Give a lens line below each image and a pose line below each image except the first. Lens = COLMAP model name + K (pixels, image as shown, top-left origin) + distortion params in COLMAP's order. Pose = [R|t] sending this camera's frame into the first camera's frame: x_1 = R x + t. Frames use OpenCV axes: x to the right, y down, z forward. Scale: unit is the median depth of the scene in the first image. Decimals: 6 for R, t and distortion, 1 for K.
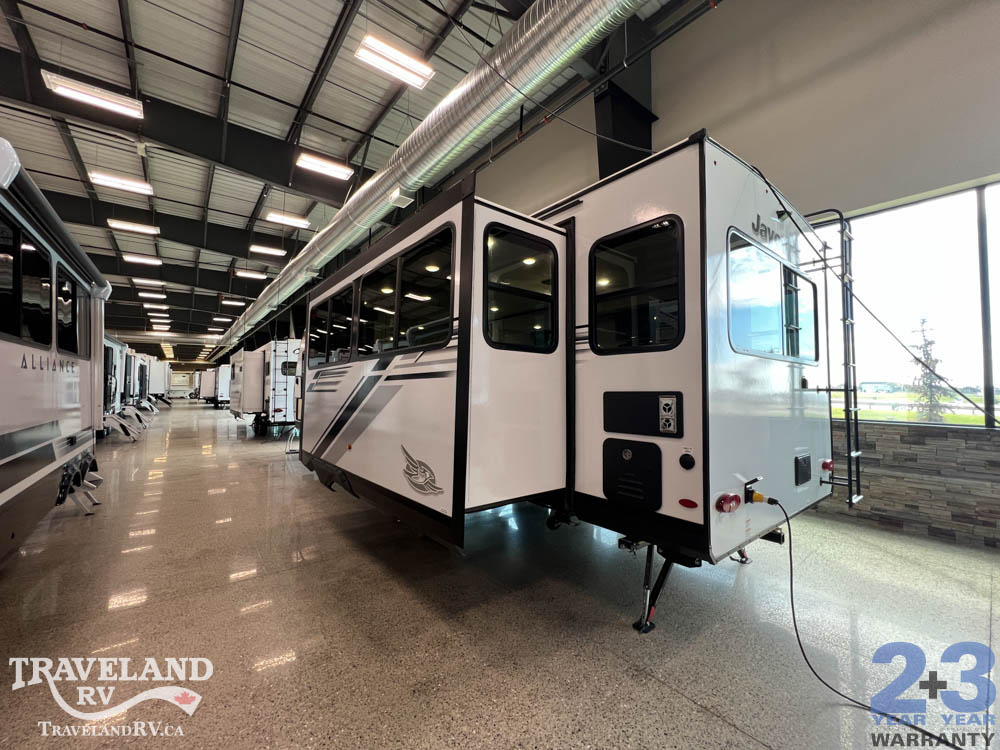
lens RADIAL K [[400.6, 0, 498.2], [0, 400.6, 373.1], [0, 0, 1]] dist [-0.000420, -0.000264]
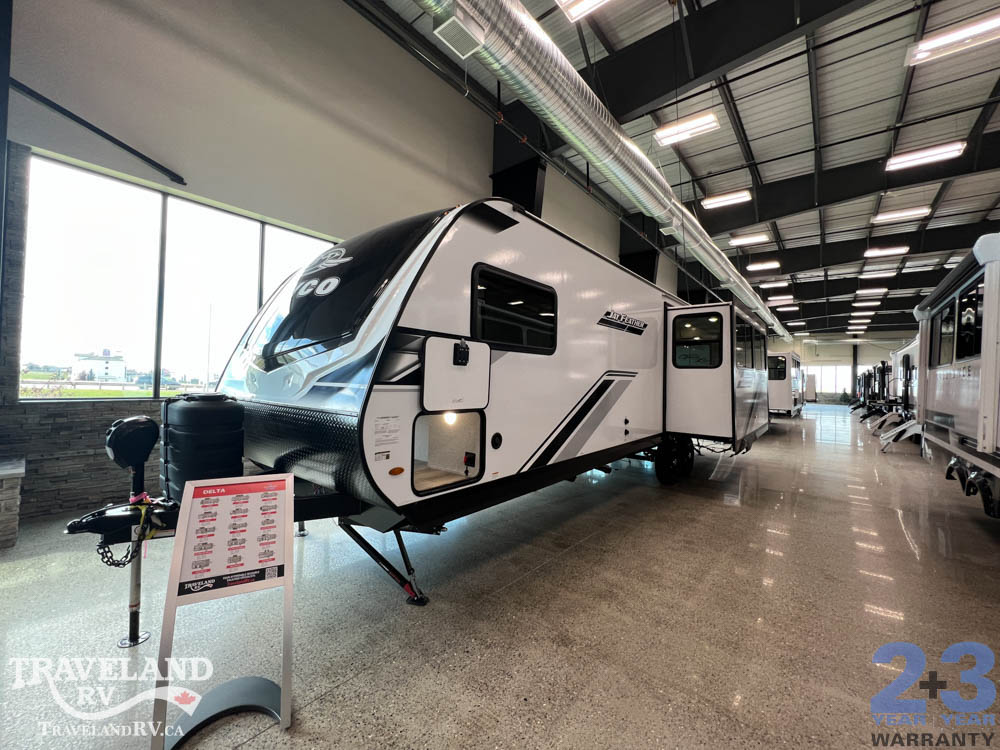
lens RADIAL K [[400.6, 0, 498.2], [0, 400.6, 373.1], [0, 0, 1]] dist [-0.000420, -0.000264]
pose [[-0.181366, -0.002969, 0.983411, -1.315573], [-0.075619, 0.997077, -0.010936, 0.054019], [-0.980504, -0.076348, -0.181060, 1.639971]]
